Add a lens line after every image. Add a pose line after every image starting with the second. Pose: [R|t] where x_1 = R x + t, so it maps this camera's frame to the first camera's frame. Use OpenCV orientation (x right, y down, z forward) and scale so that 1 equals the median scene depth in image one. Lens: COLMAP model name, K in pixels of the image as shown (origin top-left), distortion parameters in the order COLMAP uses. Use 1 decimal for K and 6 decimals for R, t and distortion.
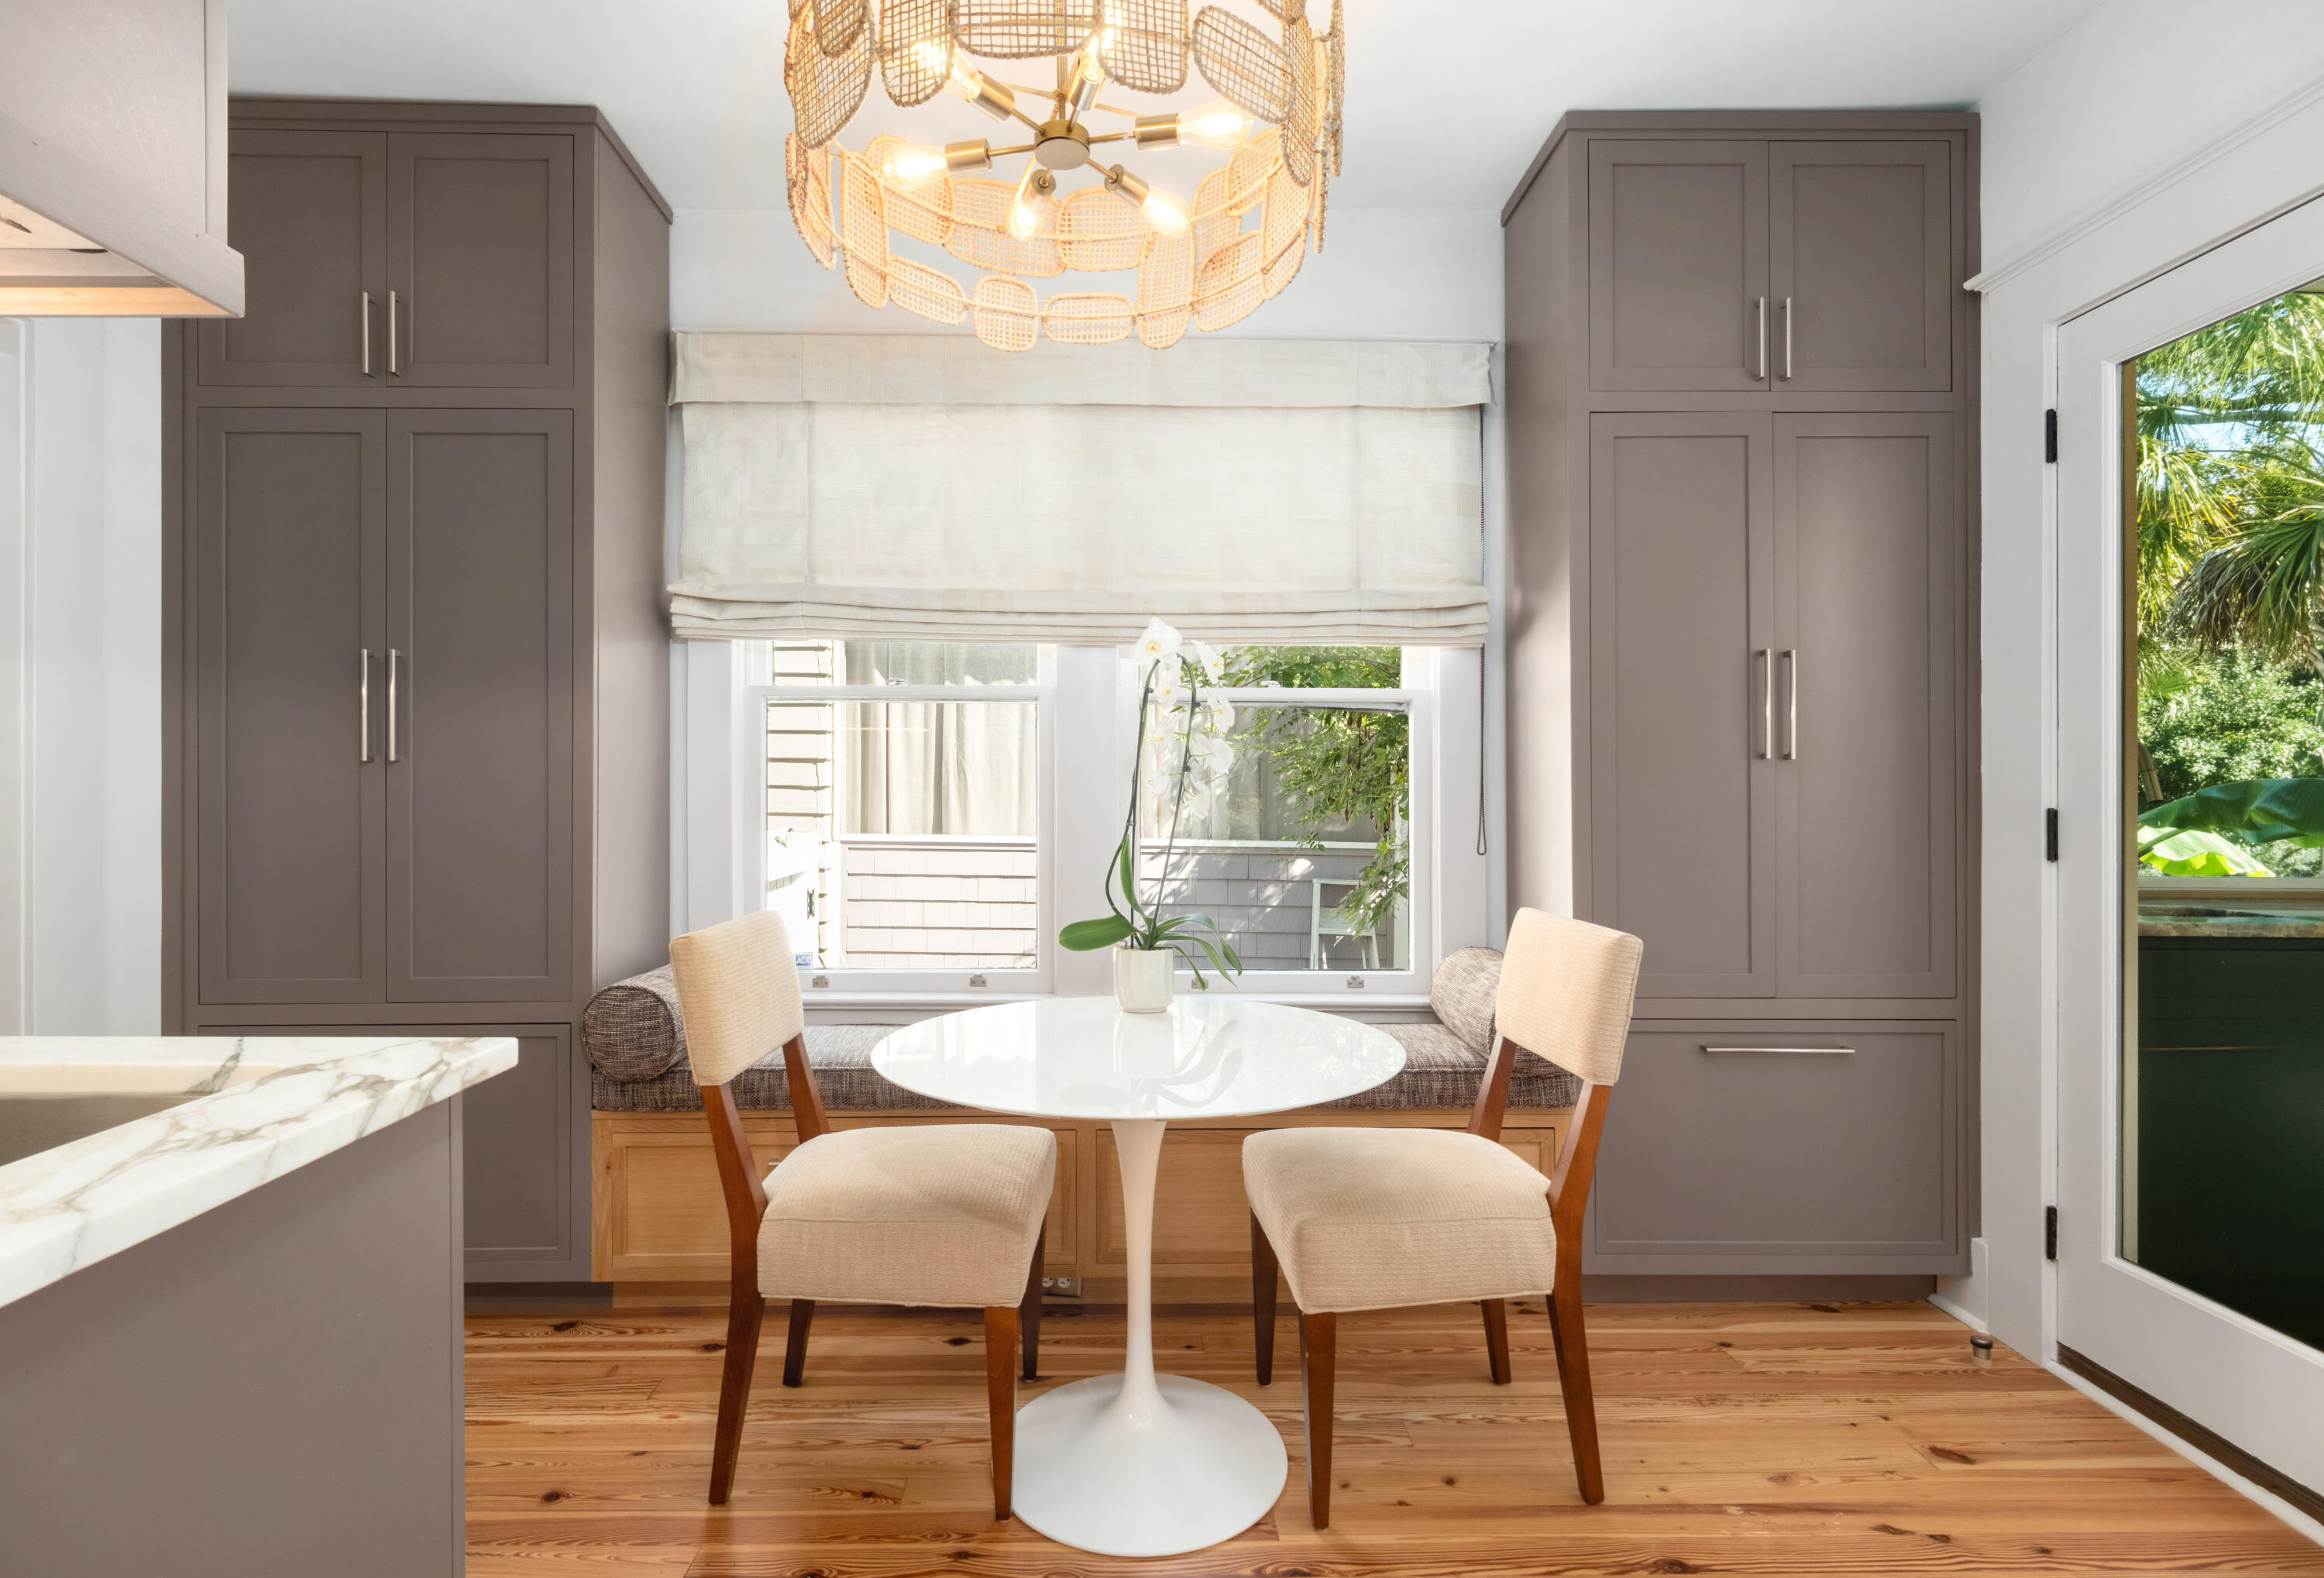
lens RADIAL K [[1103.0, 0, 1162.0], [0, 1103.0, 789.0], [0, 0, 1]] dist [0.018926, 0.000024]
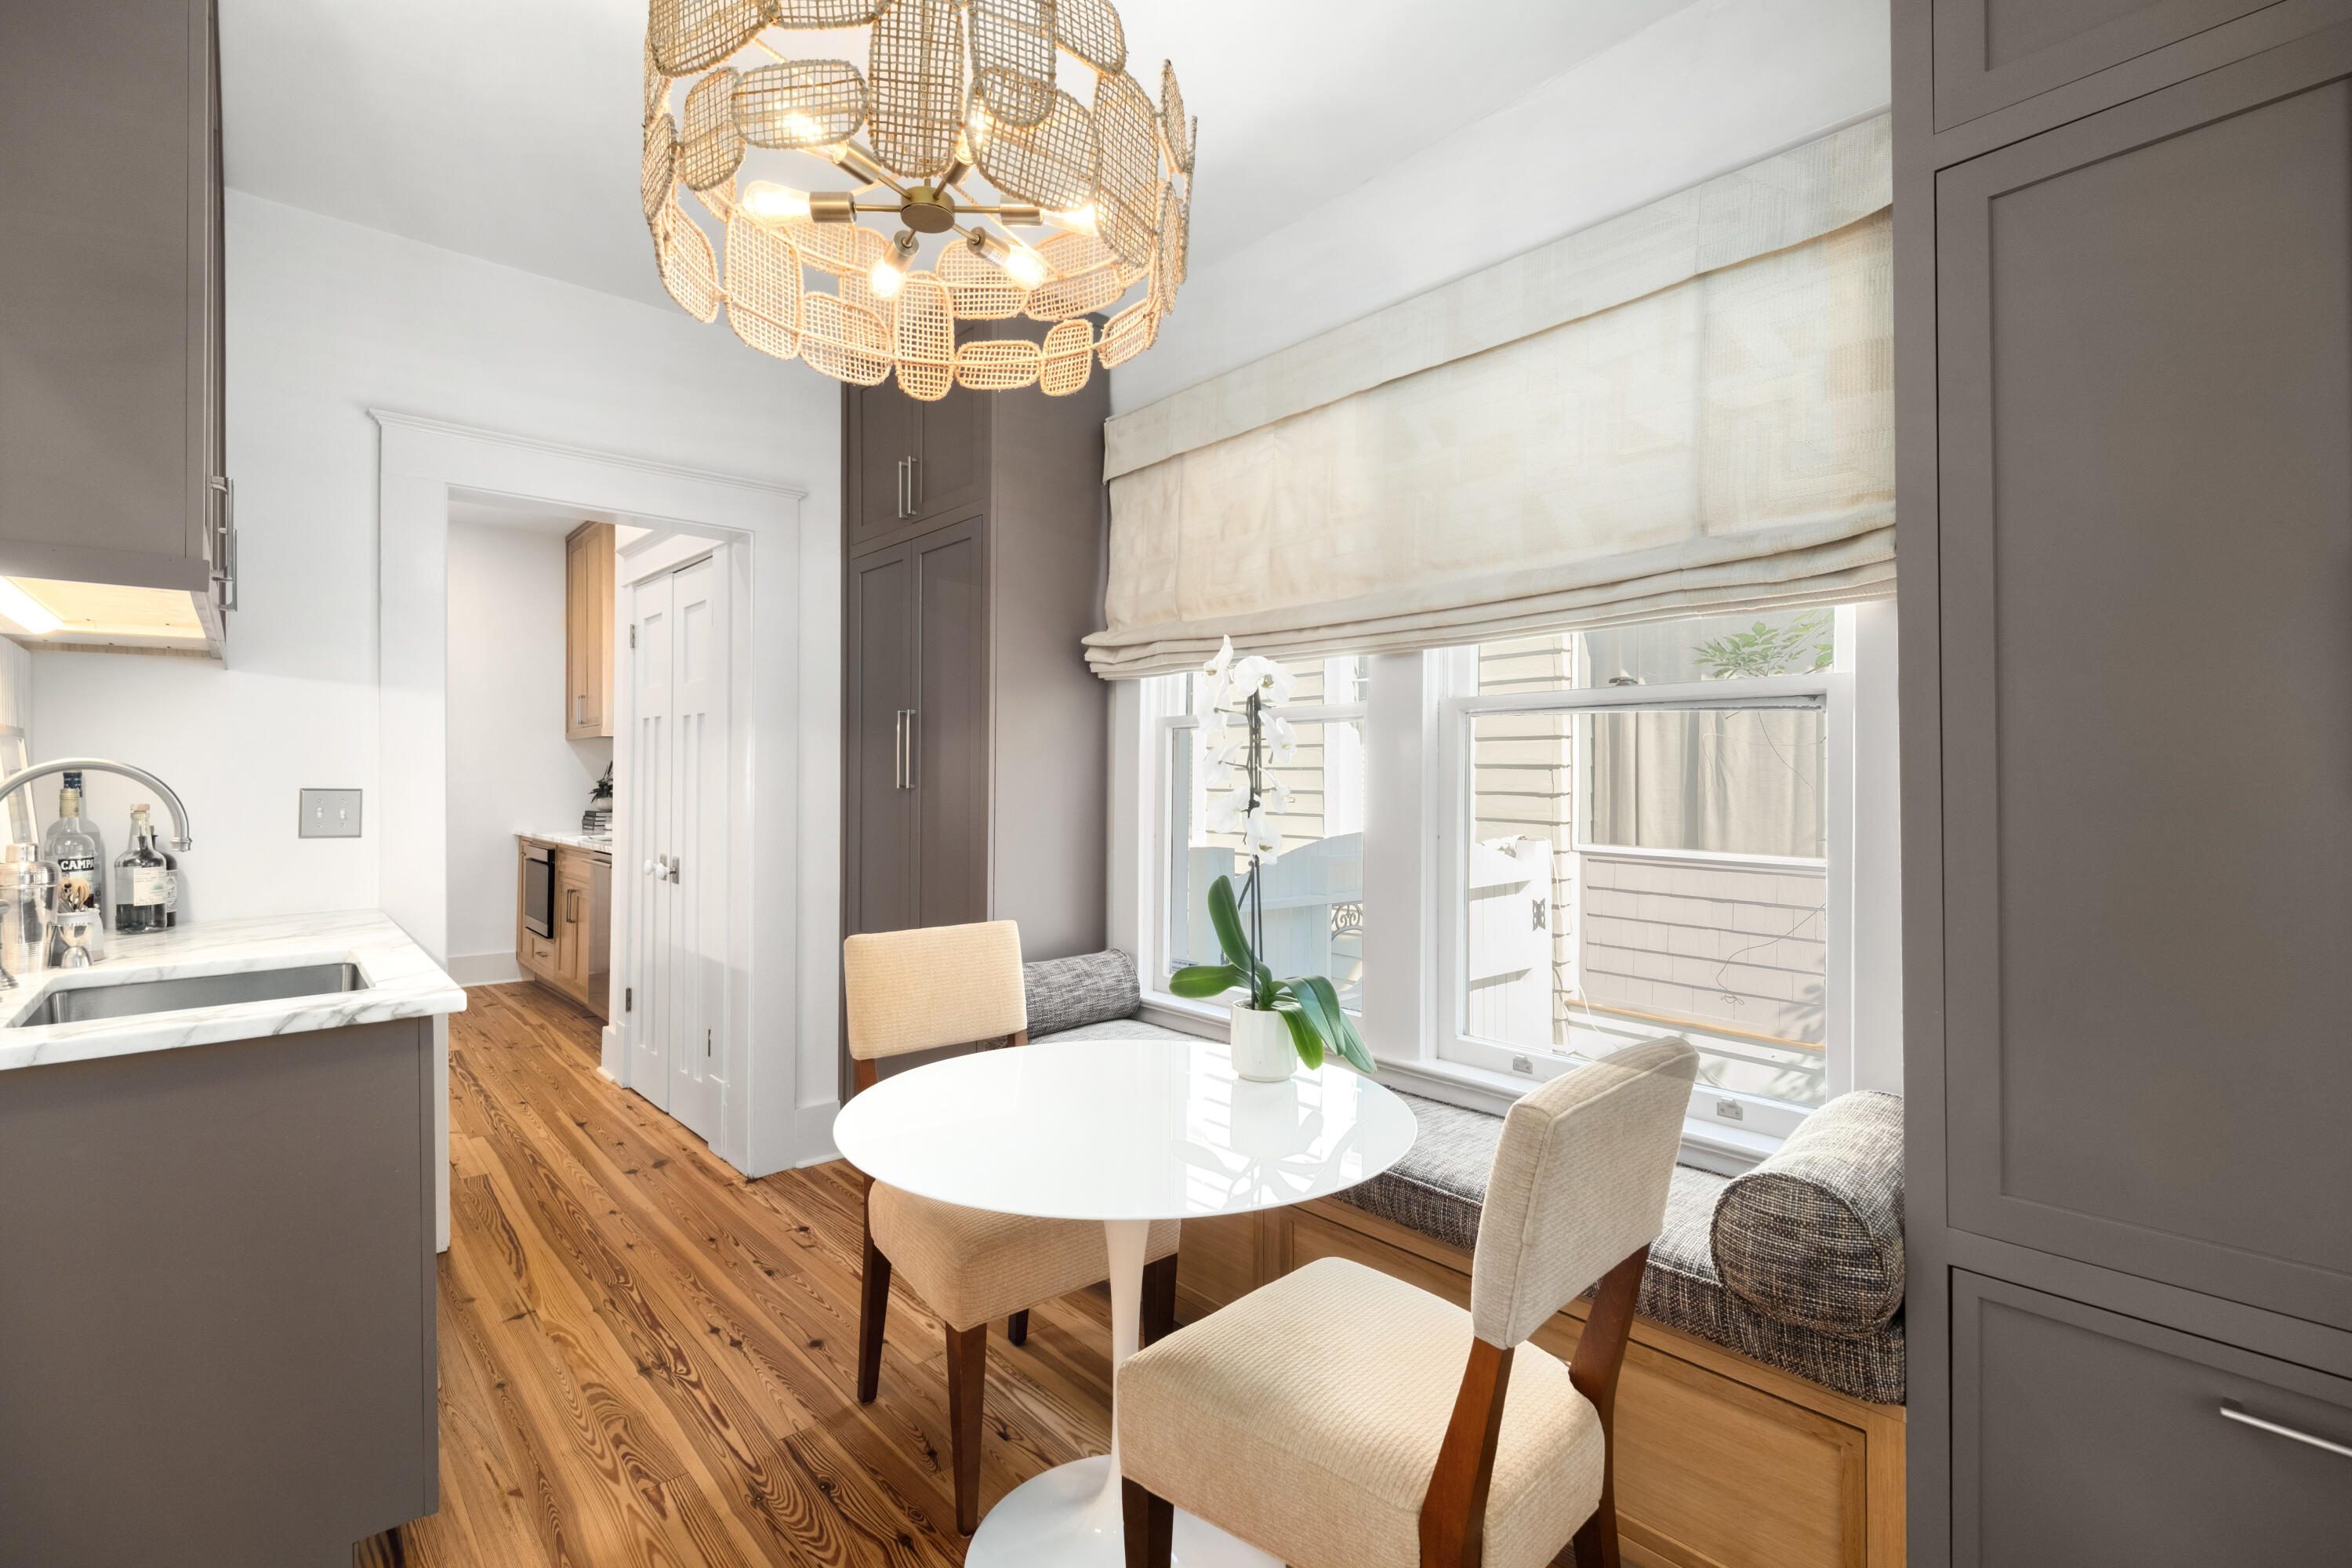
lens RADIAL K [[1088.6, 0, 1171.4], [0, 1088.6, 769.6], [0, 0, 1]] dist [0.017502, -0.013737]
pose [[0.642130, -0.010511, -0.766524, 0.485950], [0.000939, 0.999916, -0.012926, -0.027129], [0.766595, 0.007580, 0.642086, 0.307271]]
